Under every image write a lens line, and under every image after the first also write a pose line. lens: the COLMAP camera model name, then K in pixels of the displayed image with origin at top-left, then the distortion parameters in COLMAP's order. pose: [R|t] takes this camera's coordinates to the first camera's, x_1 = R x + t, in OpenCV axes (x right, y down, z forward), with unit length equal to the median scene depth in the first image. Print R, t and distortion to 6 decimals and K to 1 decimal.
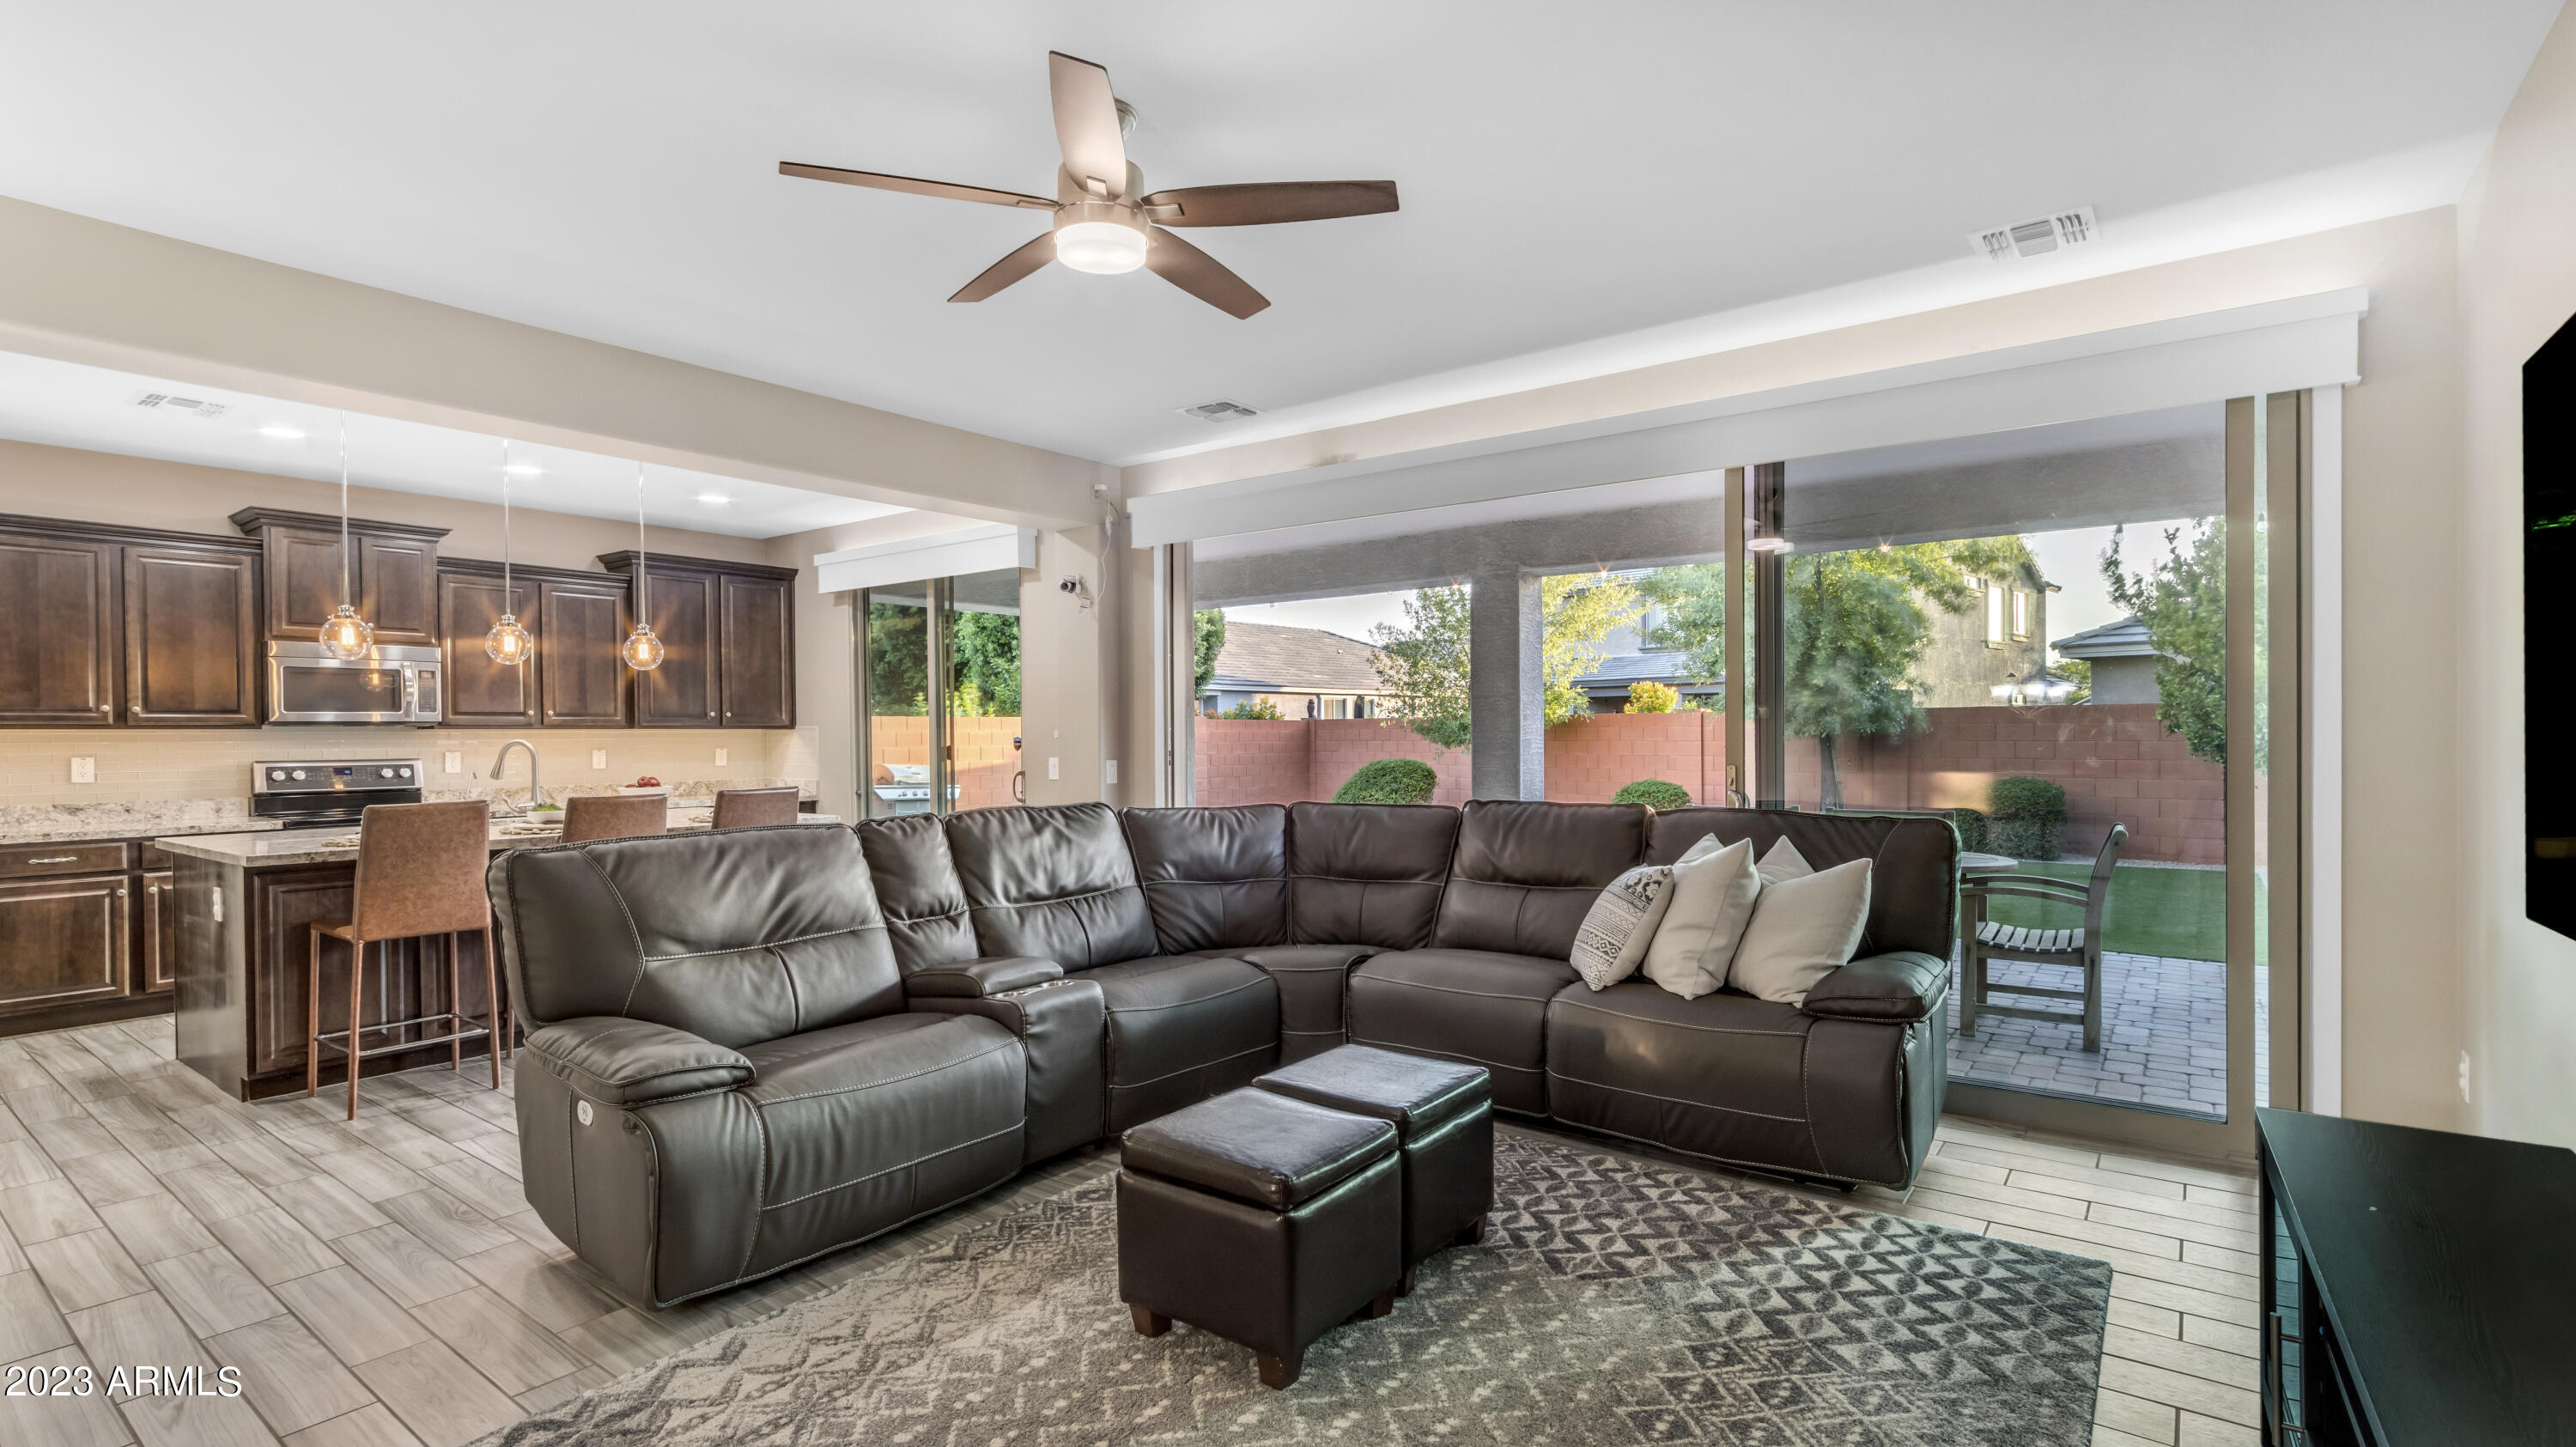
lens RADIAL K [[1186.8, 0, 1284.8], [0, 1186.8, 730.8], [0, 0, 1]] dist [0.001471, -0.000025]
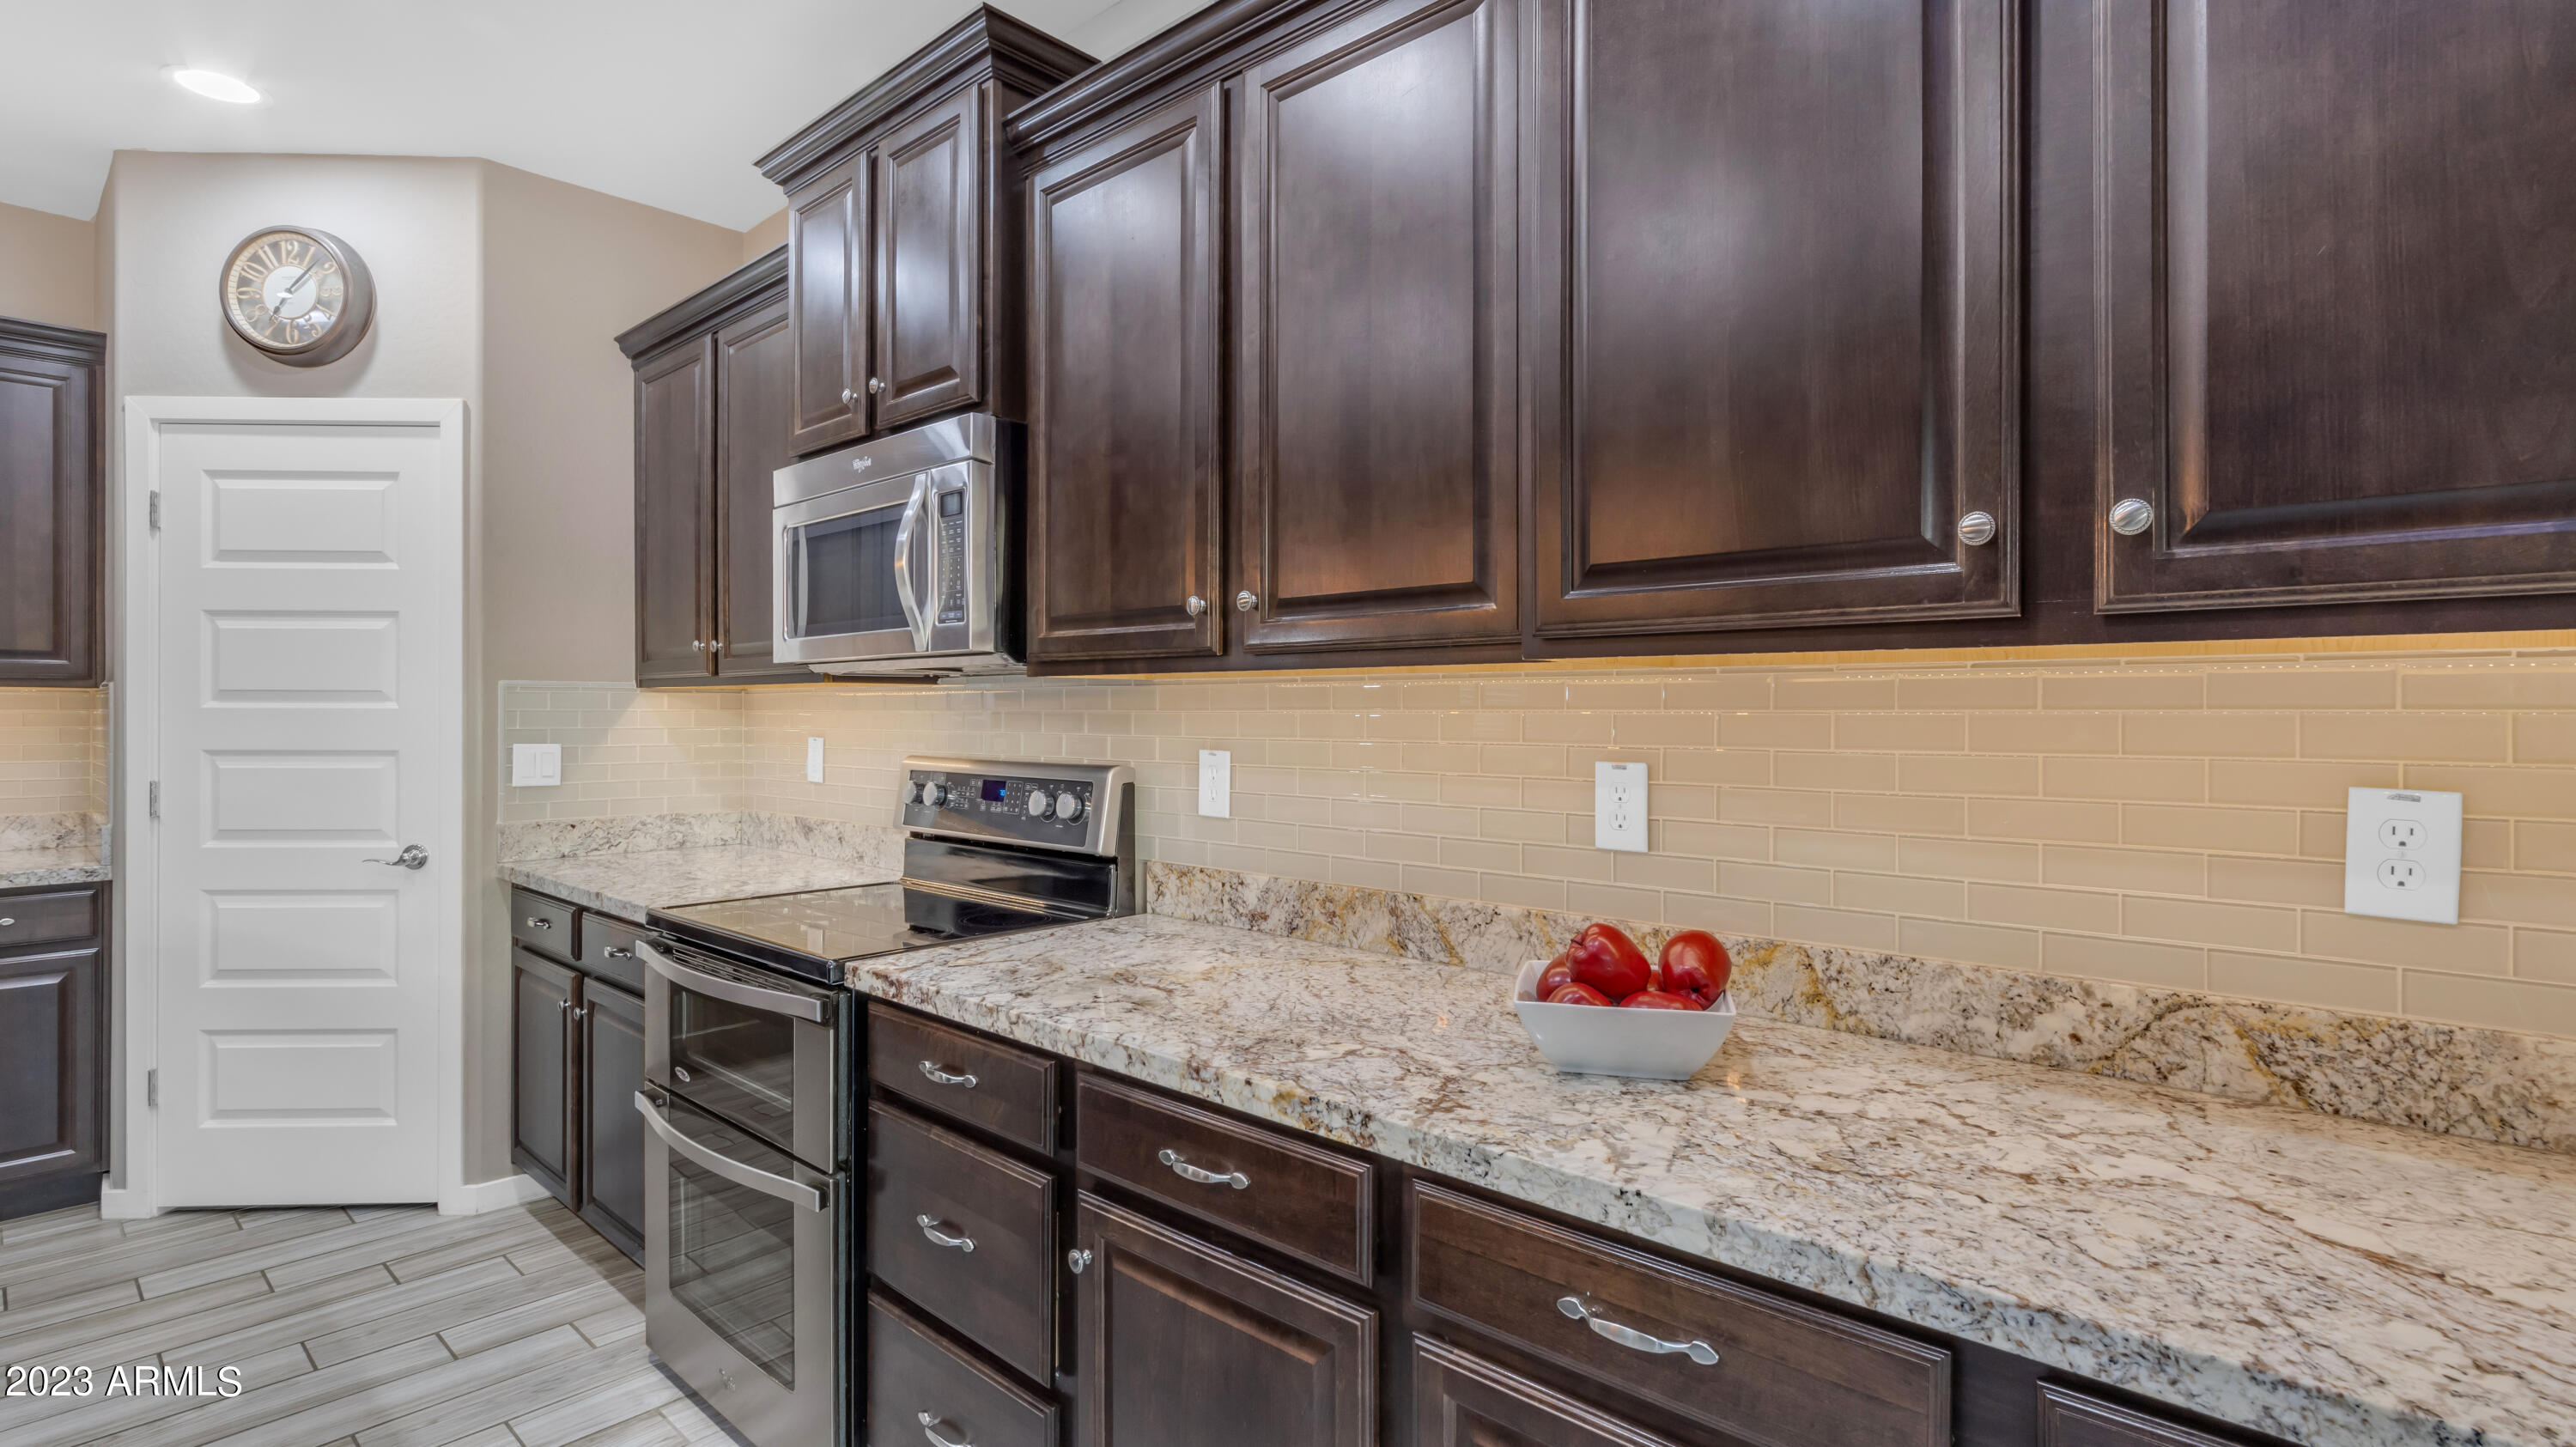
lens RADIAL K [[1186.8, 0, 1288.0], [0, 1186.8, 706.6], [0, 0, 1]] dist [0.001471, -0.000025]
pose [[-0.088382, 0.000747, -0.996086, -0.406978], [0.000008, 1.000000, 0.000750, 0.006354], [0.996087, 0.000058, -0.088382, 1.098724]]
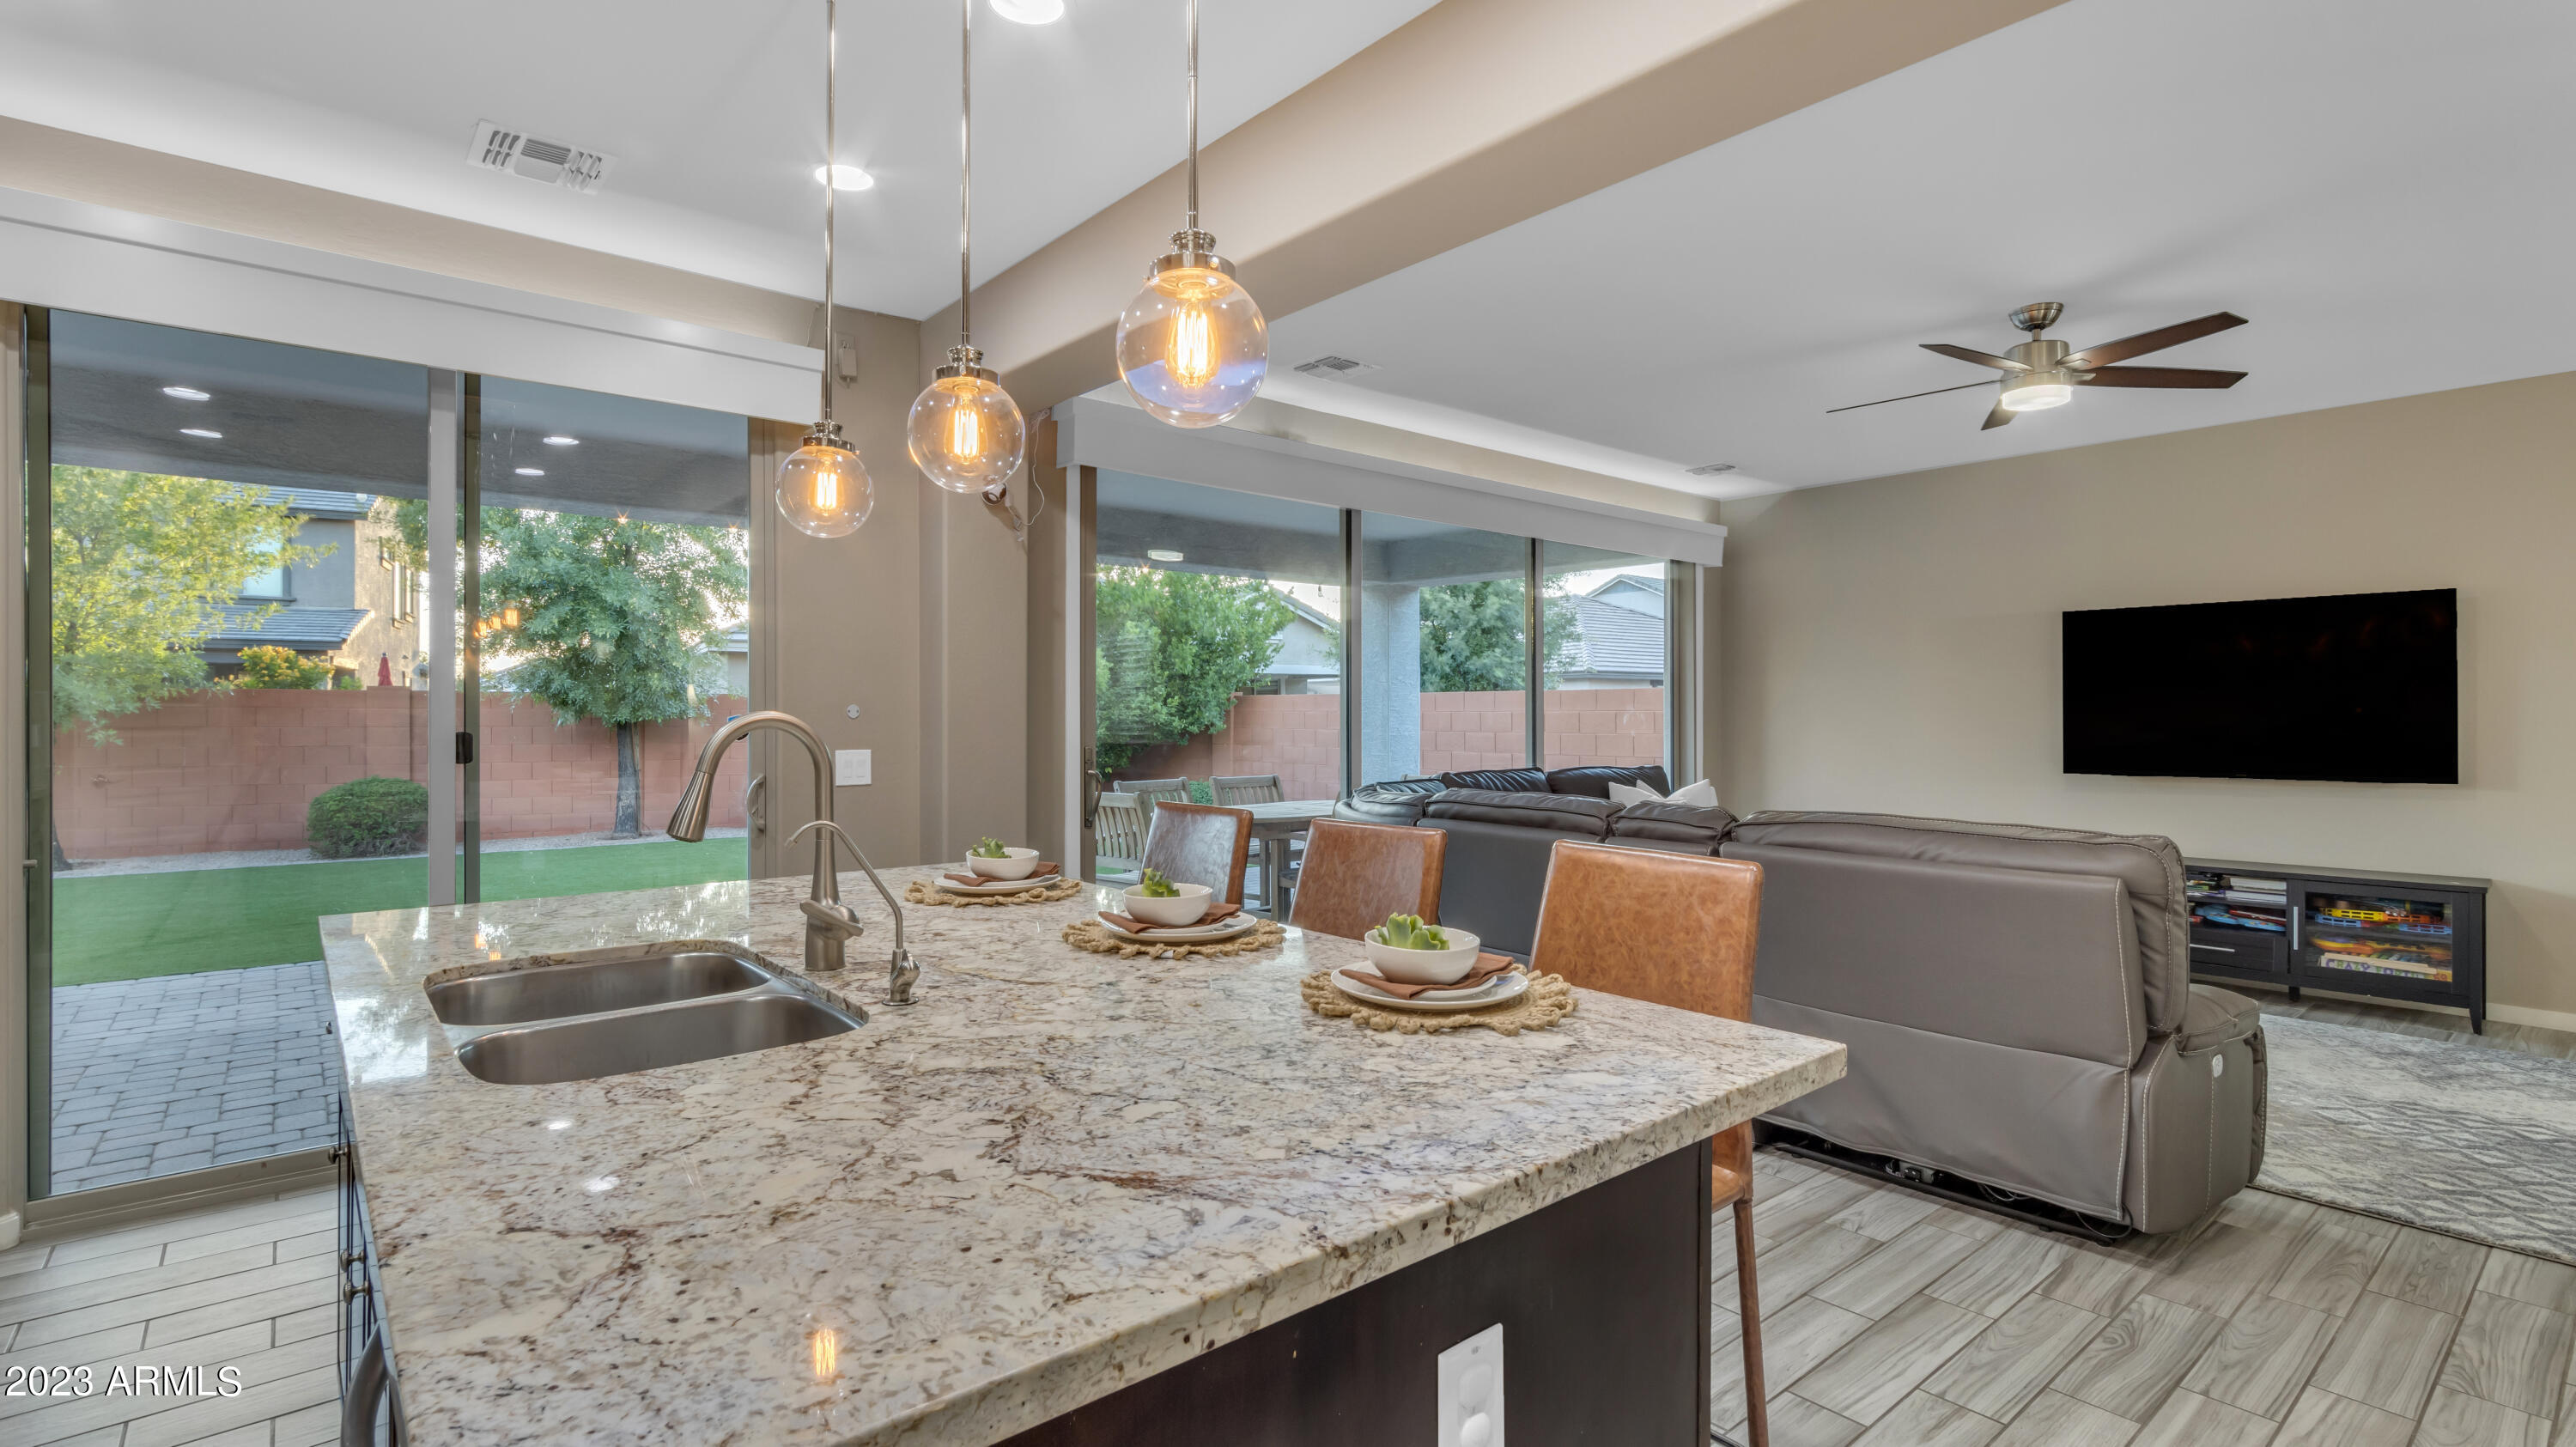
lens RADIAL K [[1186.8, 0, 1287.9], [0, 1186.8, 710.9], [0, 0, 1]] dist [0.001471, -0.000025]
pose [[0.224668, 0.009842, 0.974386, -0.747351], [-0.003911, 0.999950, -0.009198, 0.008401], [-0.974428, -0.001744, 0.224695, 0.649317]]
